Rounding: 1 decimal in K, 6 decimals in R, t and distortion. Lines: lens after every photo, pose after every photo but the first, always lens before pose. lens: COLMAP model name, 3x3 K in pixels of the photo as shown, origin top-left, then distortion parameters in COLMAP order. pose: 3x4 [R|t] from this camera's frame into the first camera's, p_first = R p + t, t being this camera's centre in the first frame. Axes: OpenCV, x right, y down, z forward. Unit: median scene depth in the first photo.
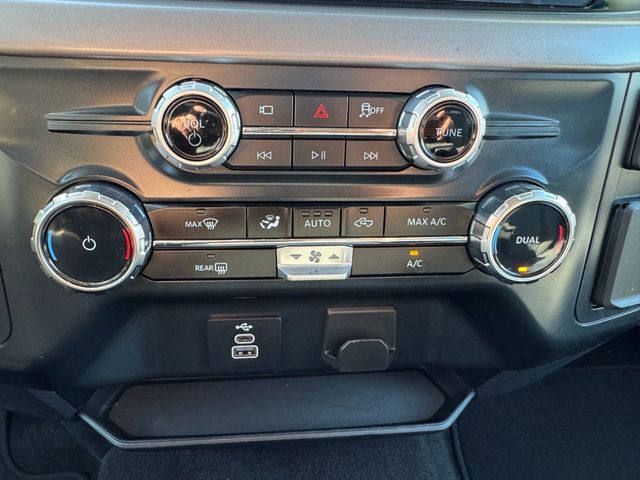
lens RADIAL K [[453.6, 0, 289.2], [0, 453.6, 240.4], [0, 0, 1]] dist [-0.022038, 0.005525]
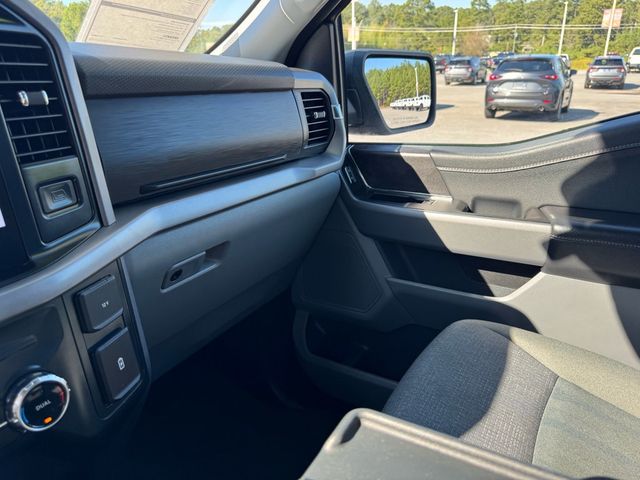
lens RADIAL K [[465.4, 0, 318.3], [0, 465.4, 237.2], [0, 0, 1]] dist [0.007893, -0.006178]
pose [[0.580862, -0.300542, 0.756488, -0.018311], [0.394409, 0.916880, 0.061421, -0.204589], [-0.712068, 0.262689, 0.651118, -0.796568]]
